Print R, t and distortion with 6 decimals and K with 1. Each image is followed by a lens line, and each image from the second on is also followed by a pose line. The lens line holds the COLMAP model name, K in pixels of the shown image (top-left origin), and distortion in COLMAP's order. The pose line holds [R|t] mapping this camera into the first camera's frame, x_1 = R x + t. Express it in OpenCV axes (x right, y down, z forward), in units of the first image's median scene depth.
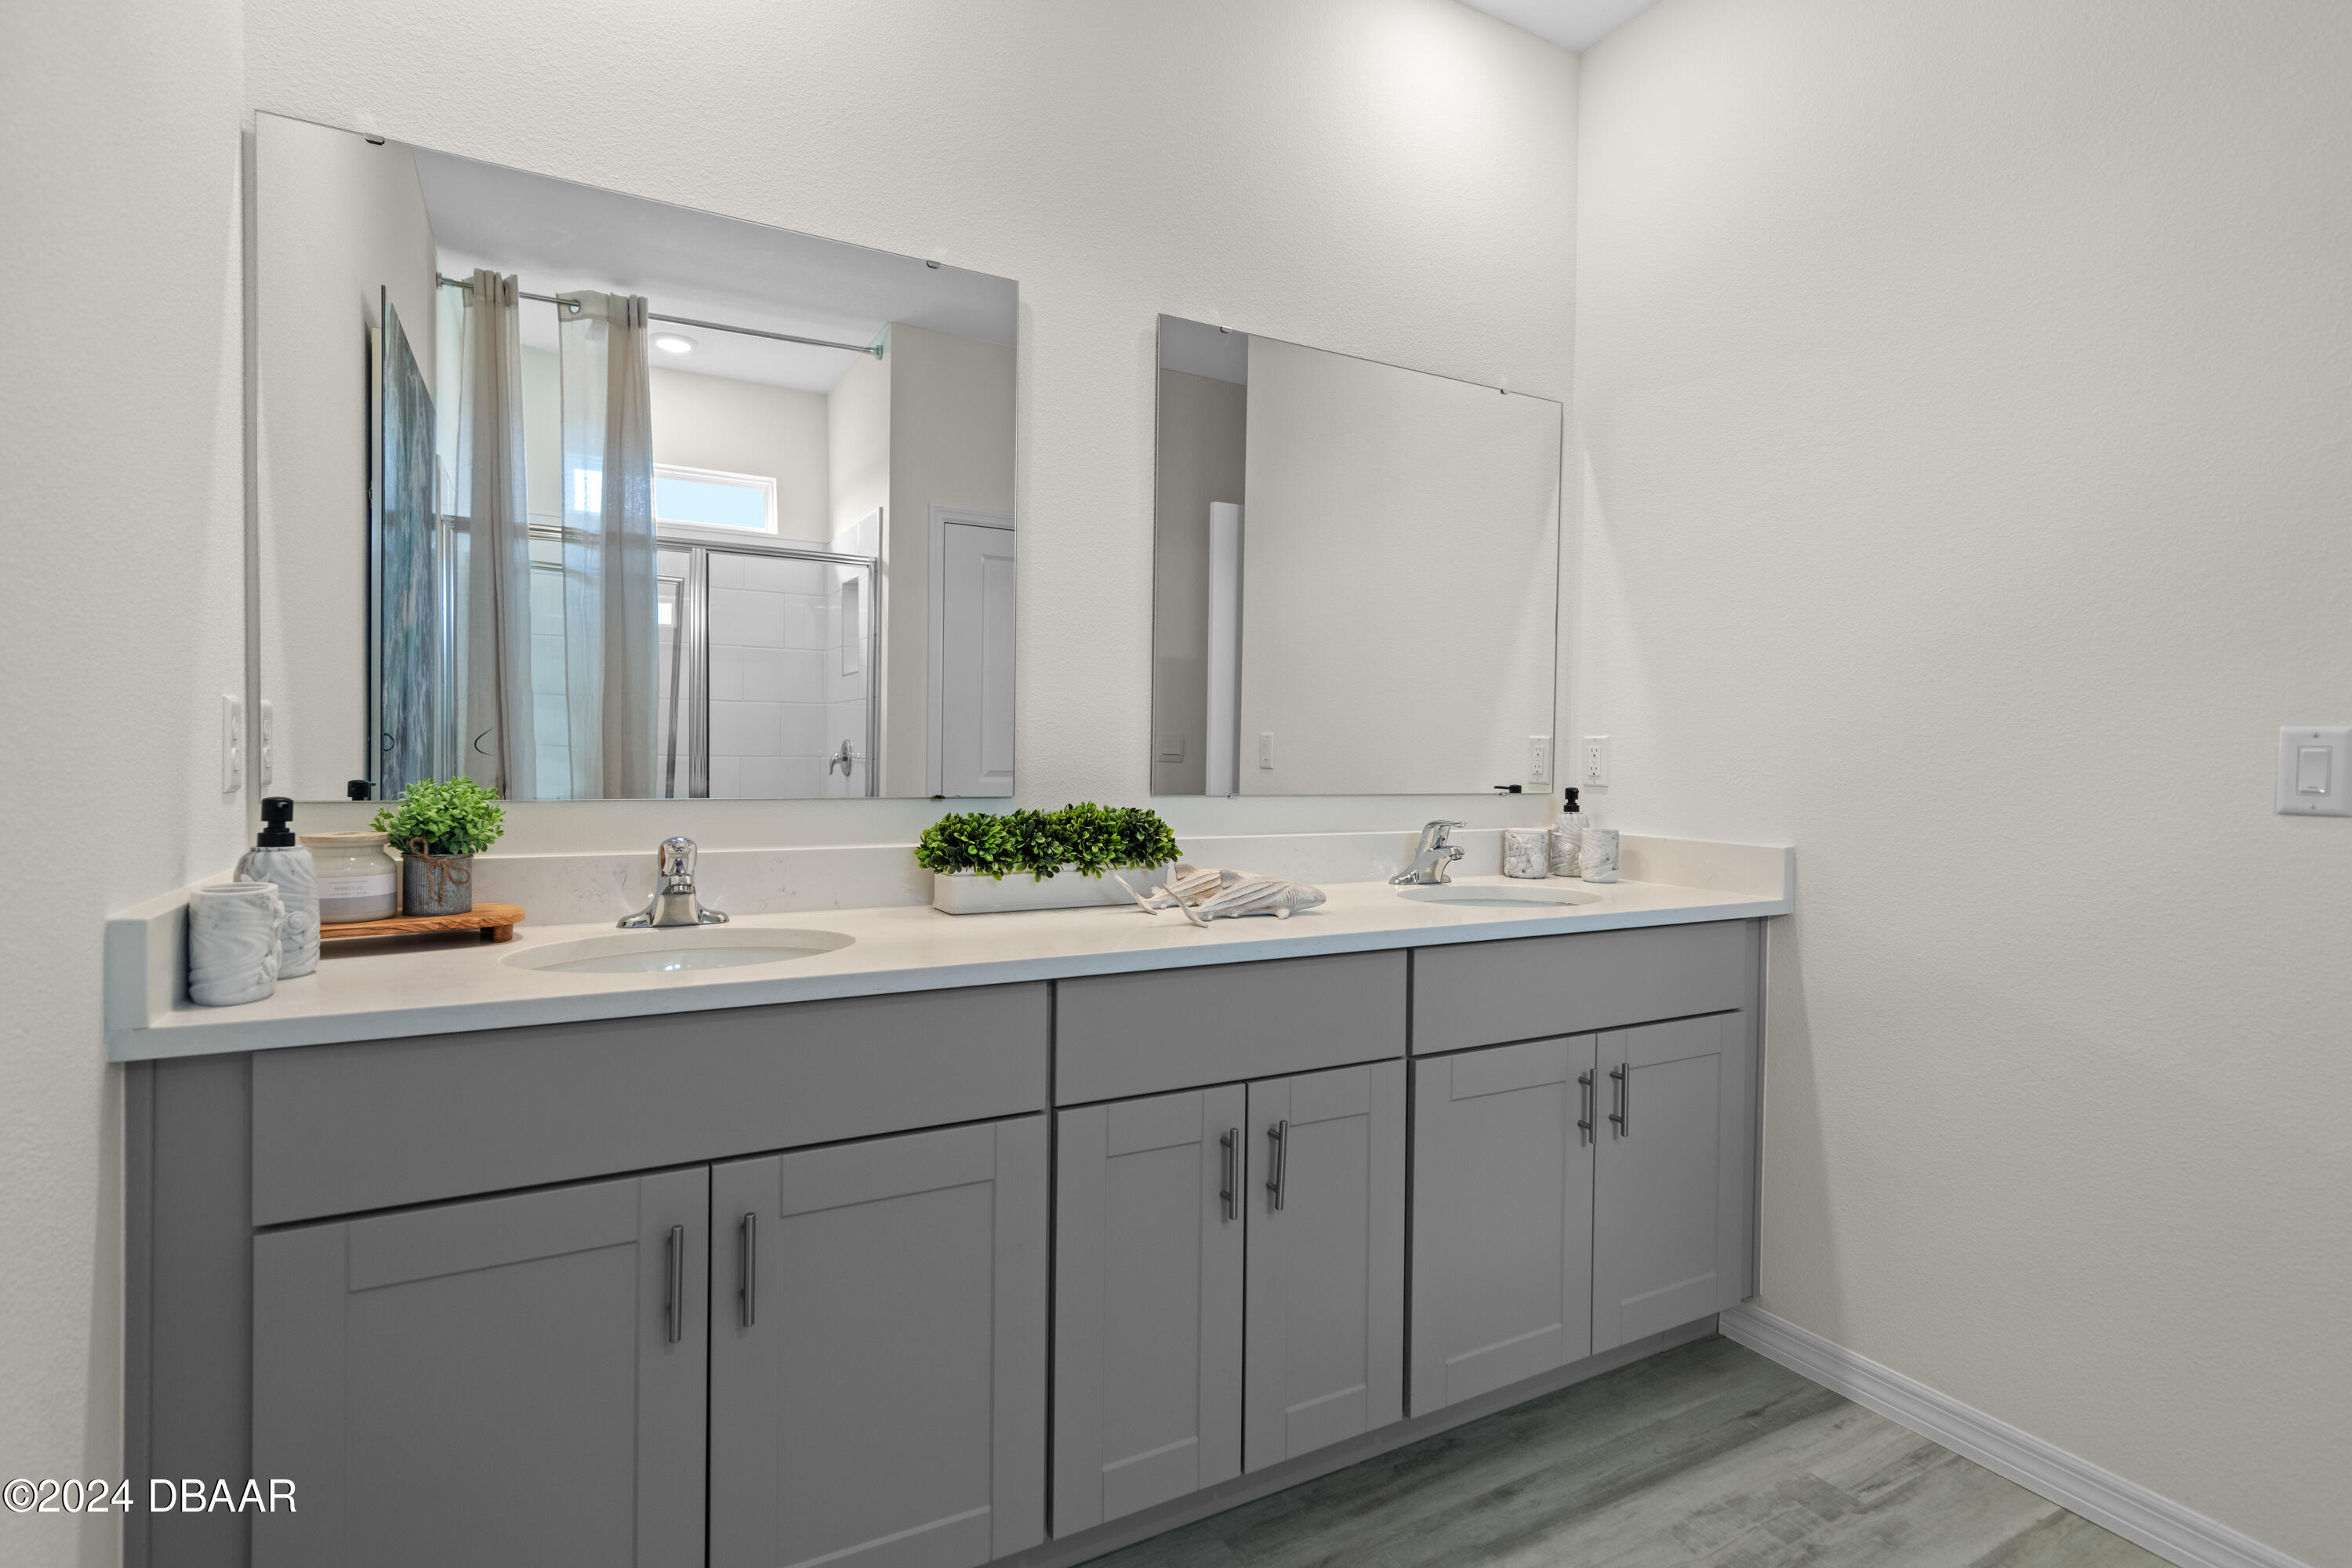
lens RADIAL K [[1130.6, 0, 1175.6], [0, 1130.6, 769.6], [0, 0, 1]] dist [0.000012, -0.000073]
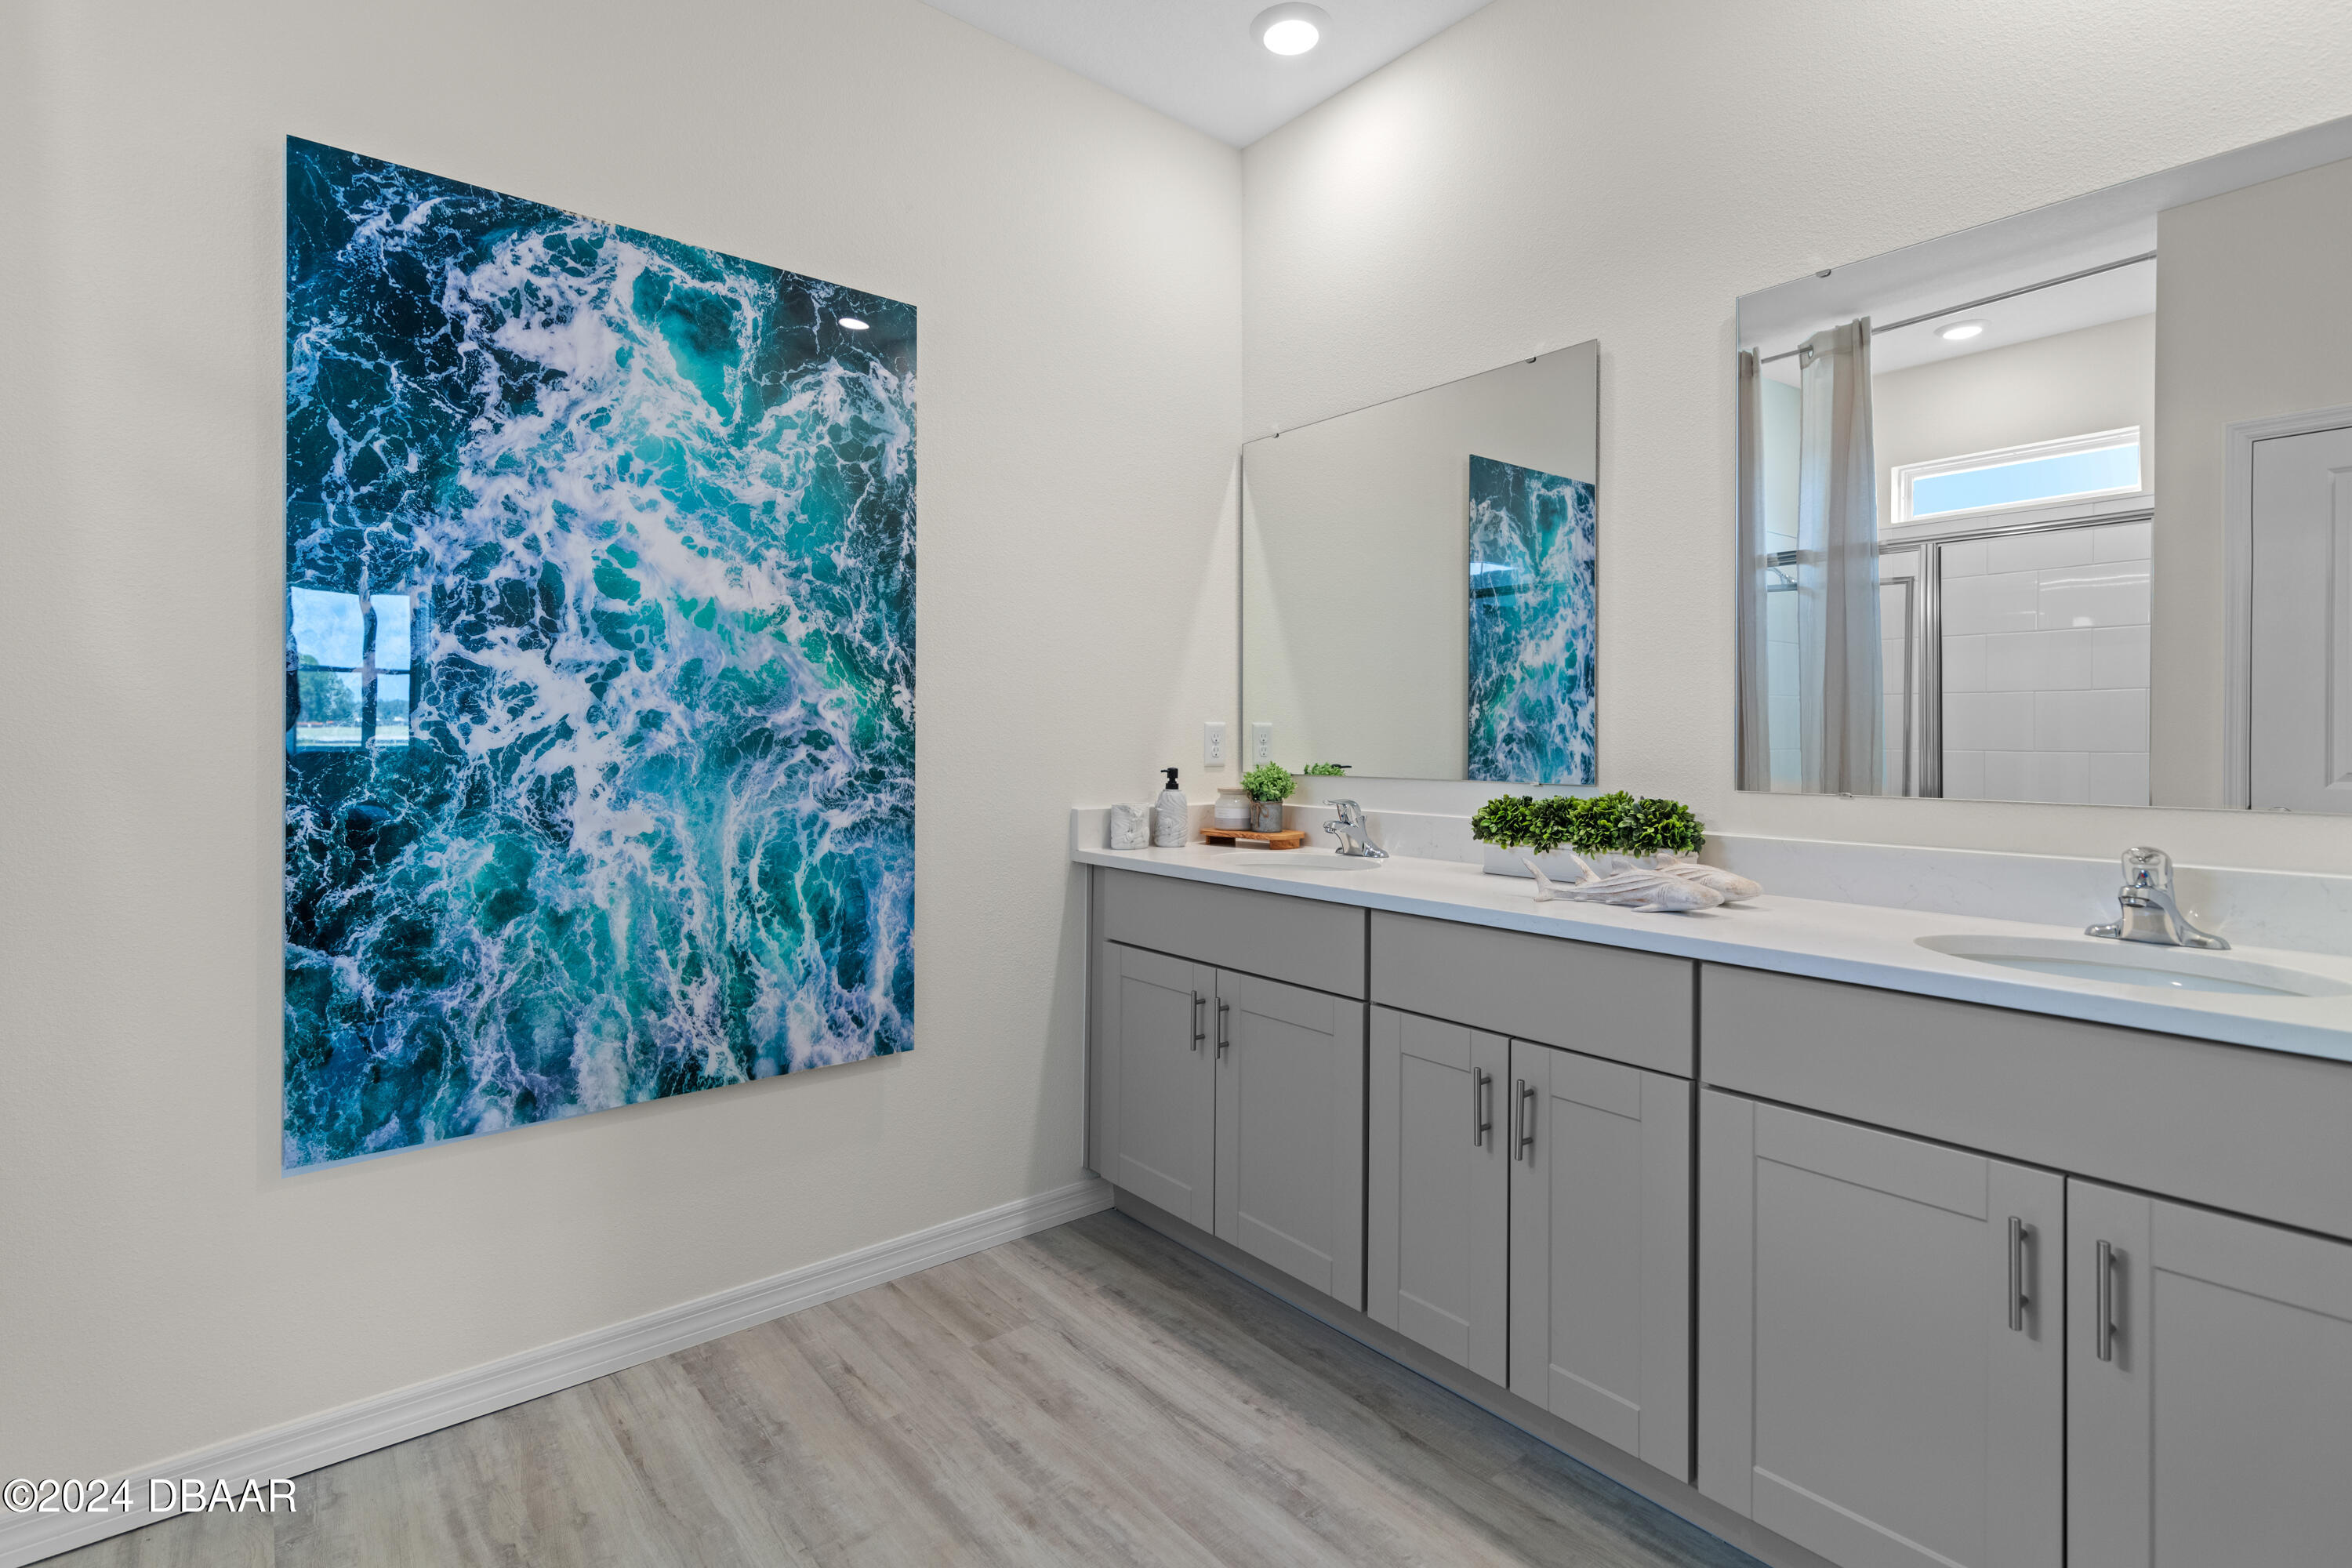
lens RADIAL K [[1133.9, 0, 1181.0], [0, 1133.9, 730.4], [0, 0, 1]] dist [0.006260, 0.000153]
pose [[0.189985, -0.016949, -0.981641, 0.903261], [-0.016379, 0.999657, -0.020430, -0.002006], [0.981650, 0.019959, 0.189642, 0.367020]]
